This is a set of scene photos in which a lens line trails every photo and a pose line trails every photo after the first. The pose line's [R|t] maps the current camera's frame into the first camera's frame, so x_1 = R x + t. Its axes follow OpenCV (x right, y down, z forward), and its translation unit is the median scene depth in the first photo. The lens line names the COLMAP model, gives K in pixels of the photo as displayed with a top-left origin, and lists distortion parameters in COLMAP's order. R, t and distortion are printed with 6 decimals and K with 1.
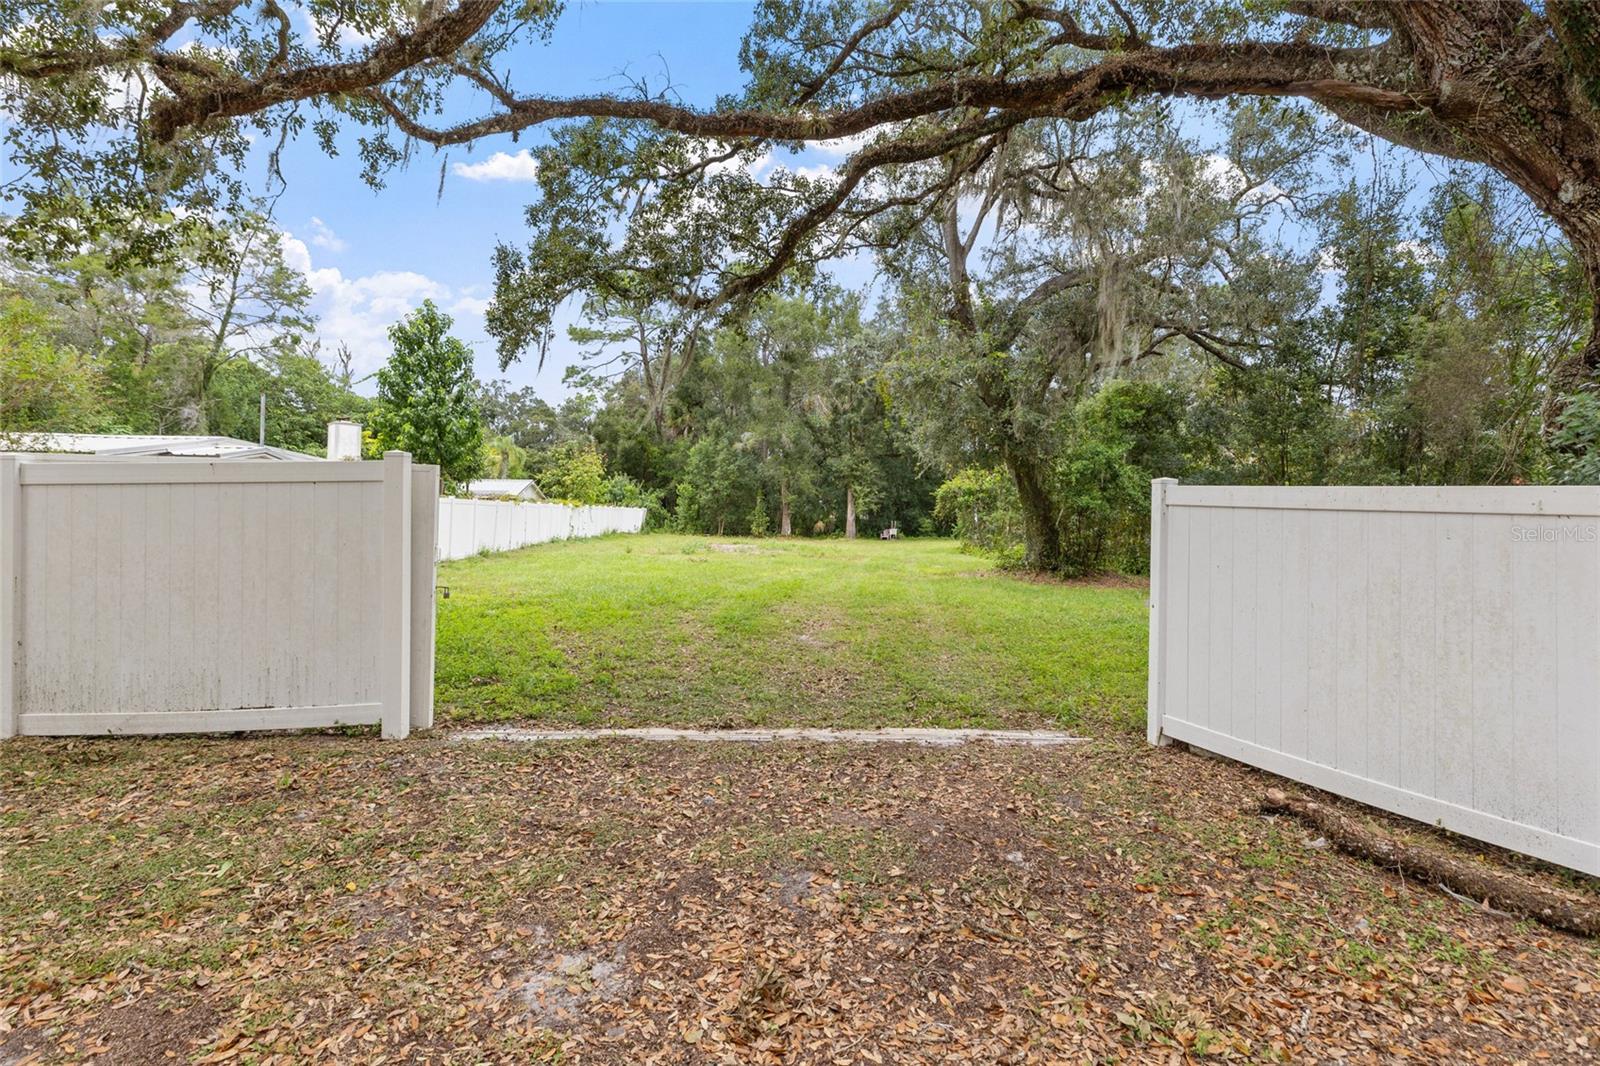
lens RADIAL K [[693.5, 0, 800.0], [0, 693.5, 533.0], [0, 0, 1]] dist [0.001304, 0.000360]
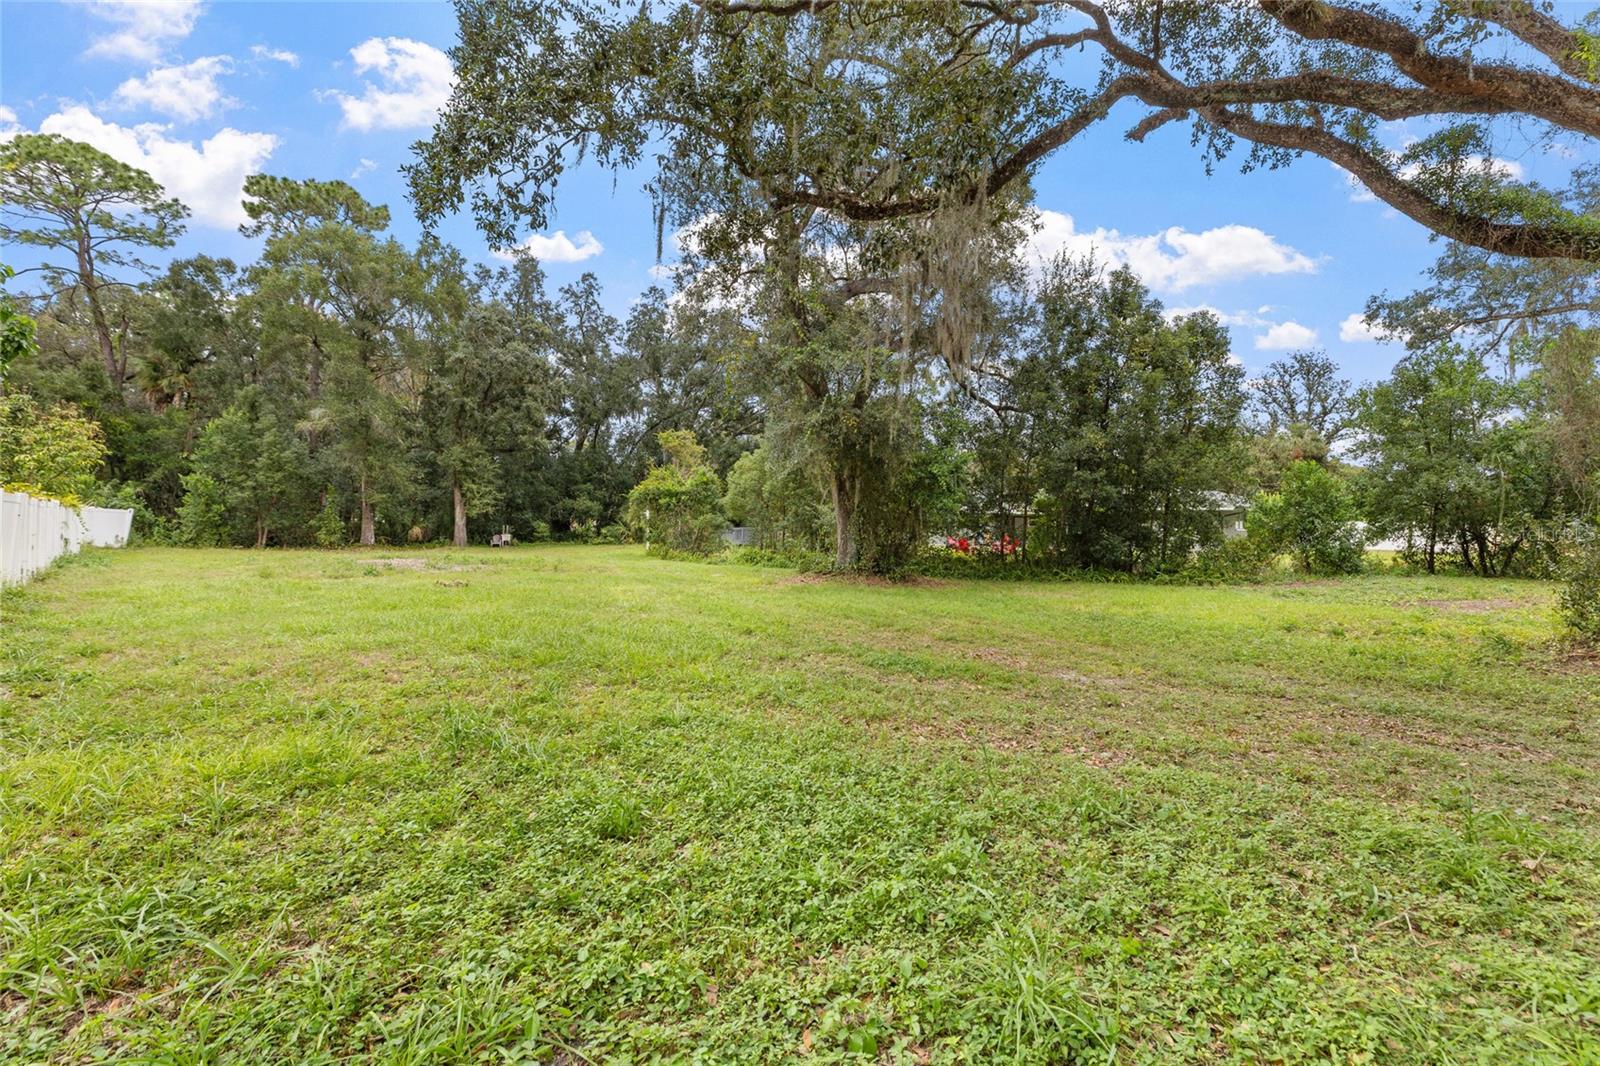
lens RADIAL K [[693.5, 0, 800.0], [0, 693.5, 533.0], [0, 0, 1]] dist [0.001304, 0.000360]
pose [[0.799041, -0.016945, 0.601037, -0.101966], [0.019101, 0.999814, 0.002793, -0.003154], [-0.600973, 0.009249, 0.799216, 0.086501]]
